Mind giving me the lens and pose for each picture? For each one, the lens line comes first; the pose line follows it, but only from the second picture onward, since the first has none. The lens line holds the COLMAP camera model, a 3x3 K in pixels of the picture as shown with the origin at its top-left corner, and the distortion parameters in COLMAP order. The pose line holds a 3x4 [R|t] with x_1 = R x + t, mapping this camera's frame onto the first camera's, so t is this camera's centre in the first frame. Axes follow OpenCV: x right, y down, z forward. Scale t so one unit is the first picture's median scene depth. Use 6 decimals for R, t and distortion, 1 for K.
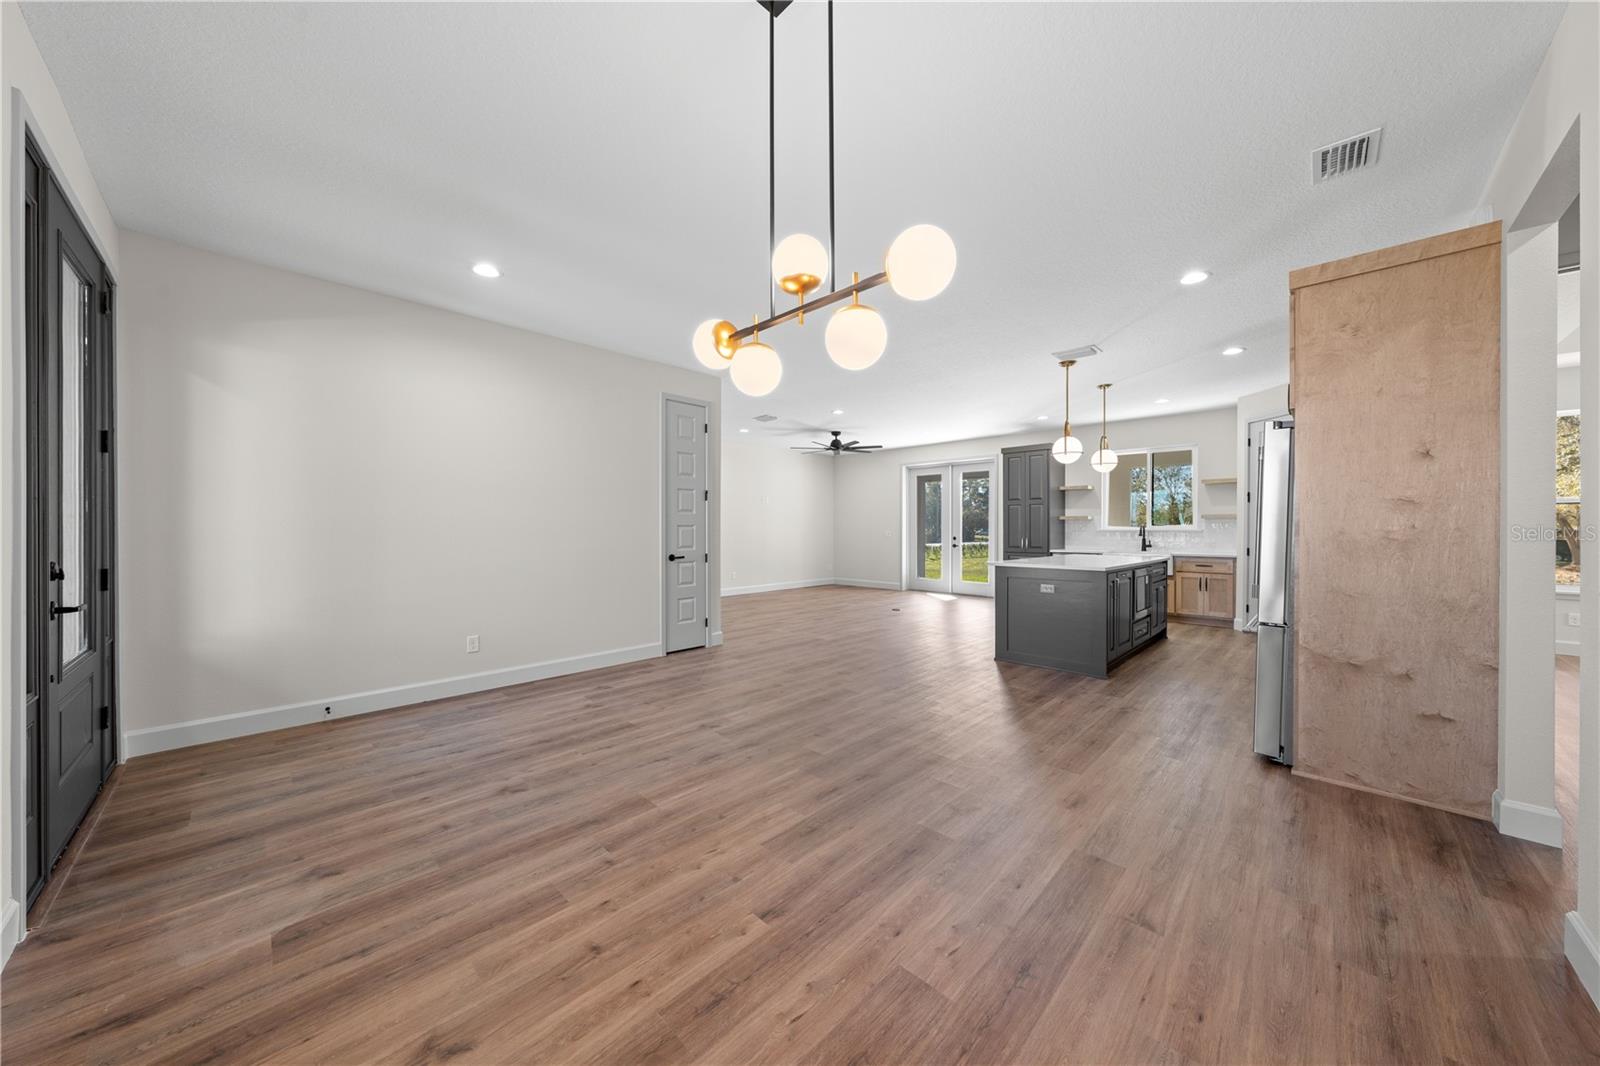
lens RADIAL K [[538.6, 0, 802.1], [0, 538.6, 529.5], [0, 0, 1]] dist [-0.002369, -0.000108]
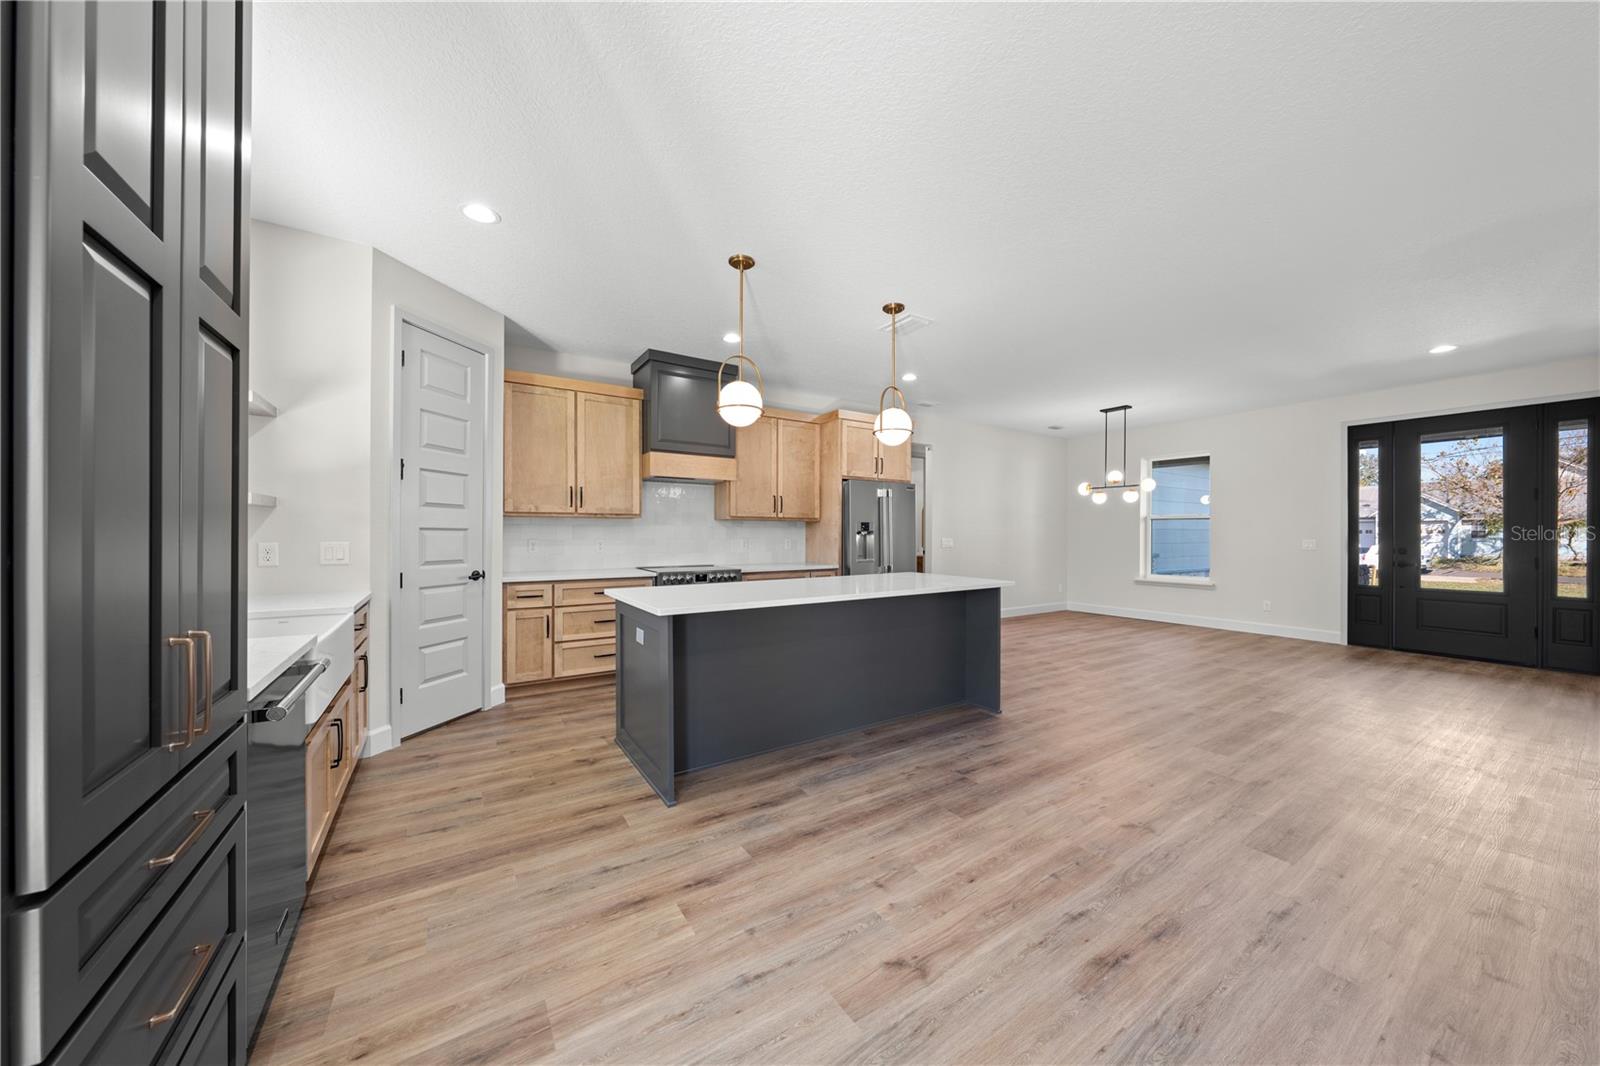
lens RADIAL K [[540.7, 0, 802.8], [0, 540.7, 534.4], [0, 0, 1]] dist [-0.001809, -0.000181]
pose [[-0.975296, -0.005047, 0.220843, 0.703867], [-0.004172, 0.999981, 0.004429, -0.008516], [-0.220861, 0.003398, -0.975299, 2.725643]]
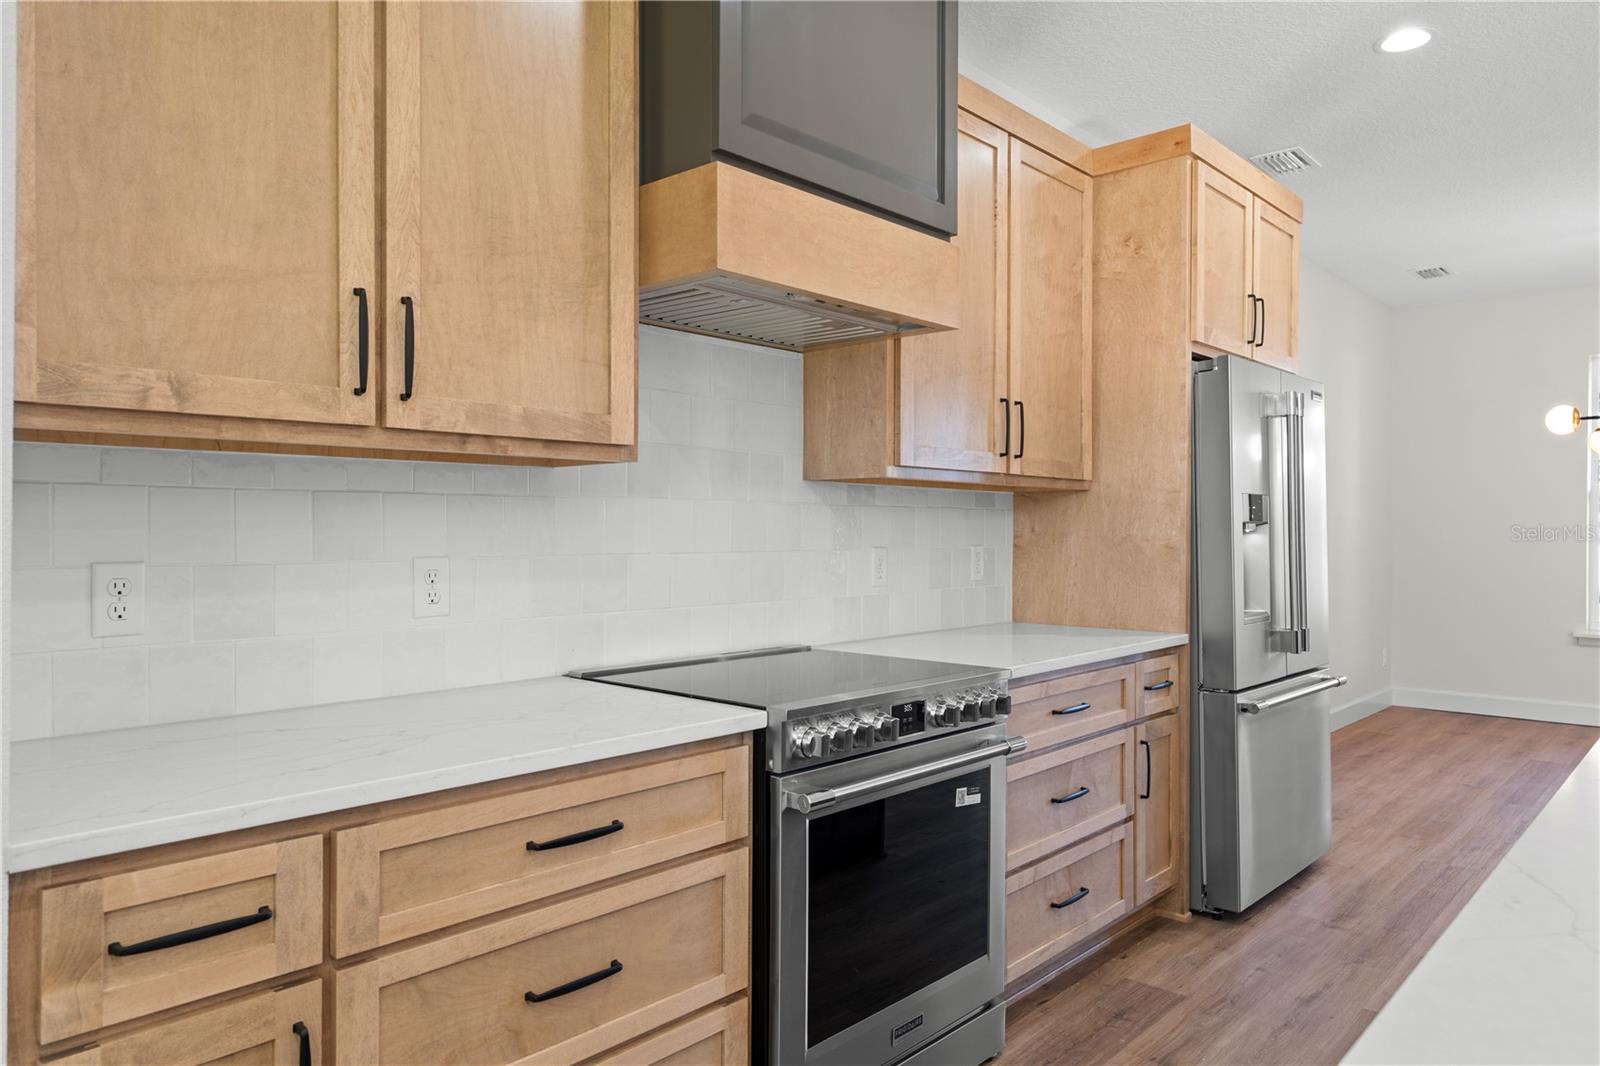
lens RADIAL K [[1061.1, 0, 801.9], [0, 1061.1, 531.7], [0, 0, 1]] dist [0.006522, -0.000210]
pose [[-0.999349, -0.005089, -0.035703, 1.377467], [-0.005296, 0.999970, 0.005711, -0.006701], [0.035673, 0.005896, -0.999346, 2.051917]]
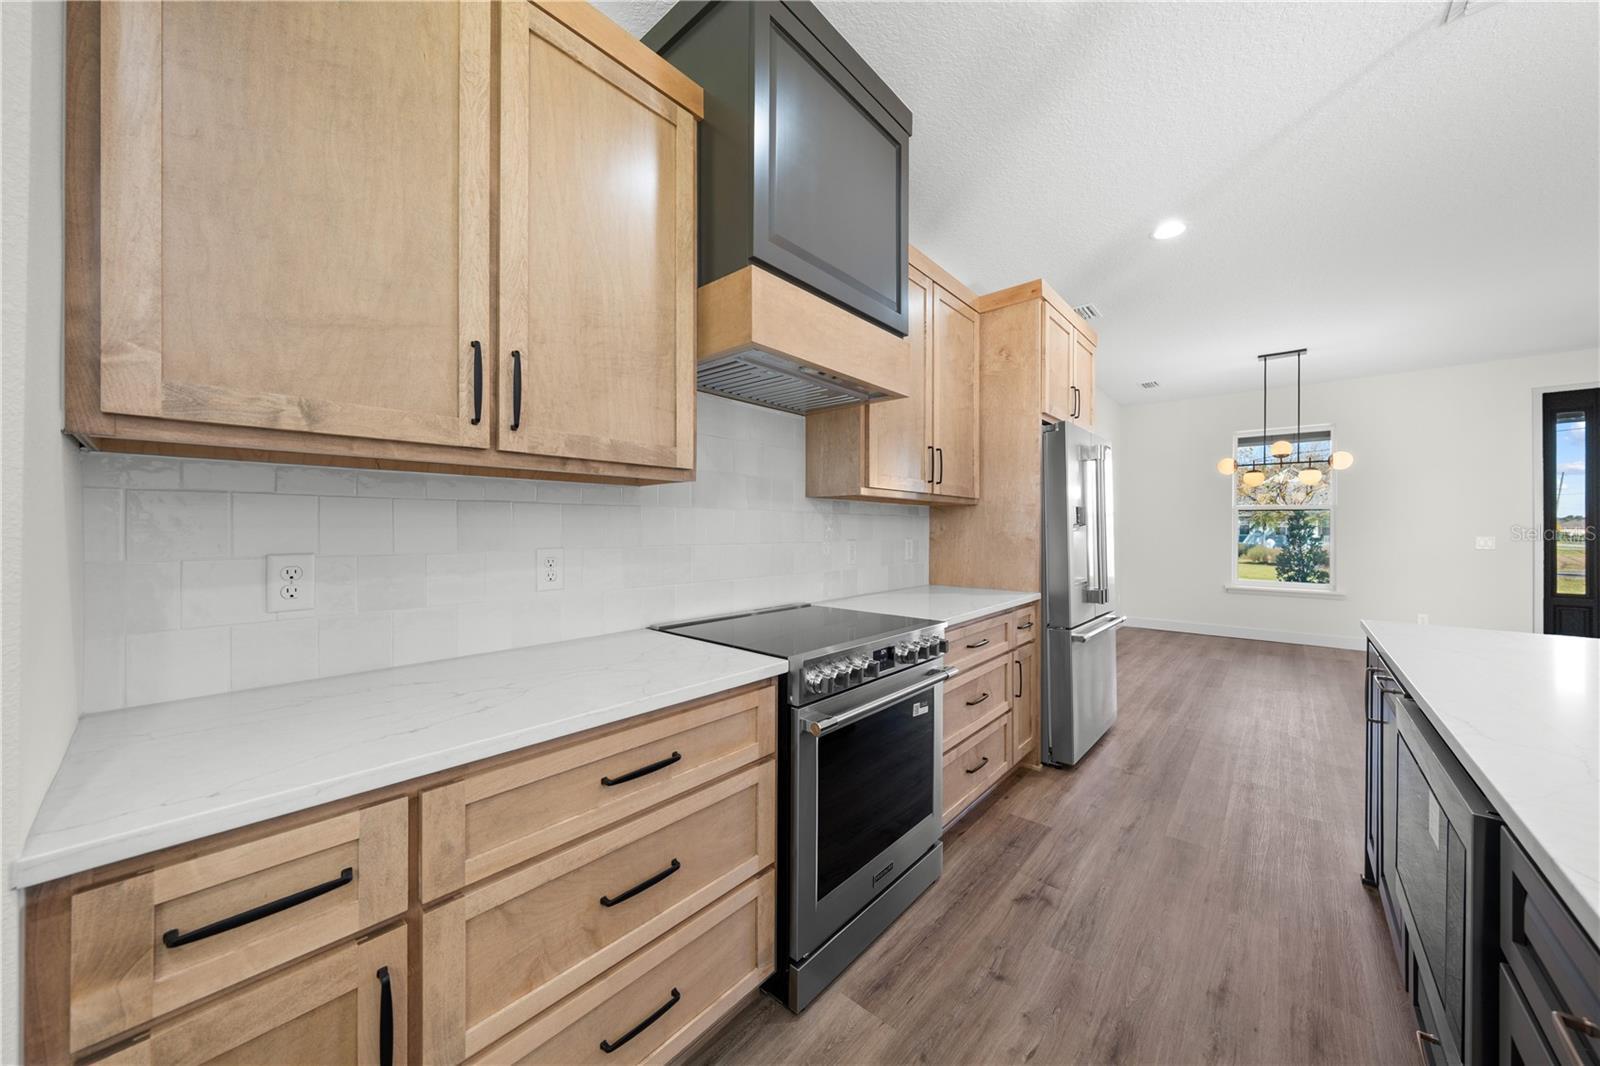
lens RADIAL K [[554.4, 0, 804.0], [0, 554.4, 527.0], [0, 0, 1]] dist [-0.001254, 0.000042]
pose [[-0.998291, -0.005321, -0.058195, 1.388804], [-0.005369, 0.999985, 0.000655, -0.005965], [0.058191, 0.000966, -0.998305, 1.885433]]
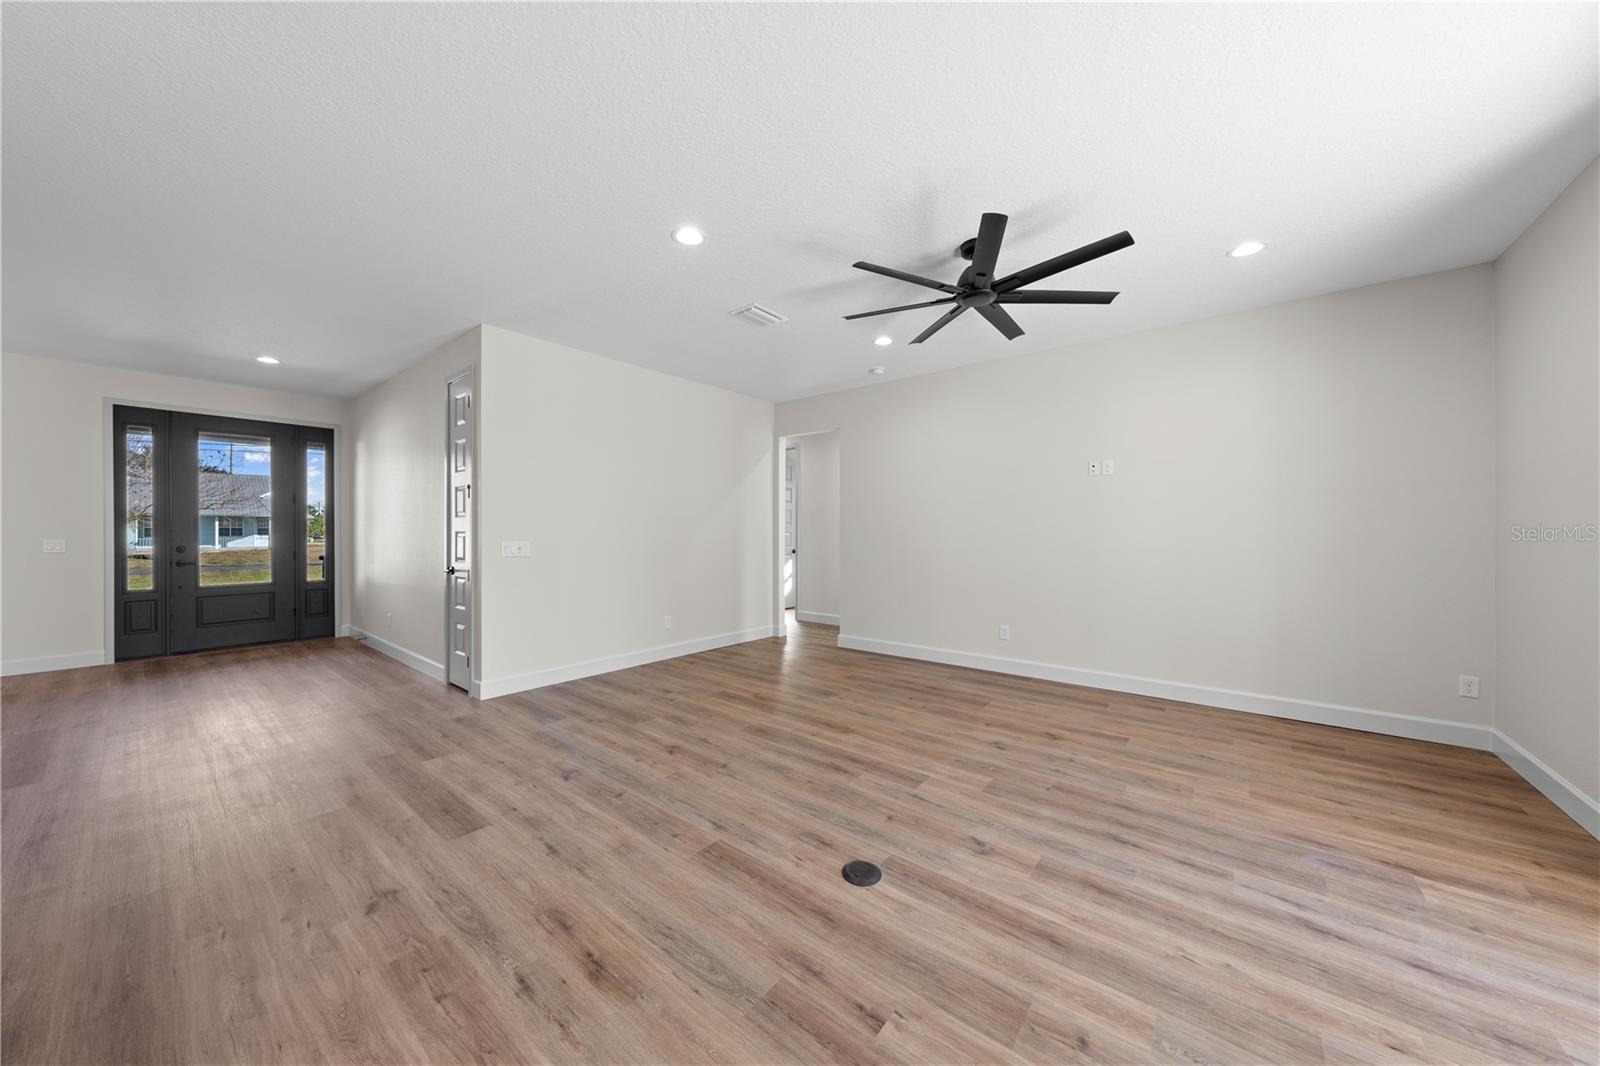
lens RADIAL K [[538.9, 0, 804.0], [0, 538.9, 525.3], [0, 0, 1]] dist [-0.001700, -0.000022]
pose [[0.099875, -0.010972, -0.994939, 1.036780], [-0.002592, 0.999933, -0.011287, -0.015860], [0.994997, 0.003706, 0.099840, 2.337815]]
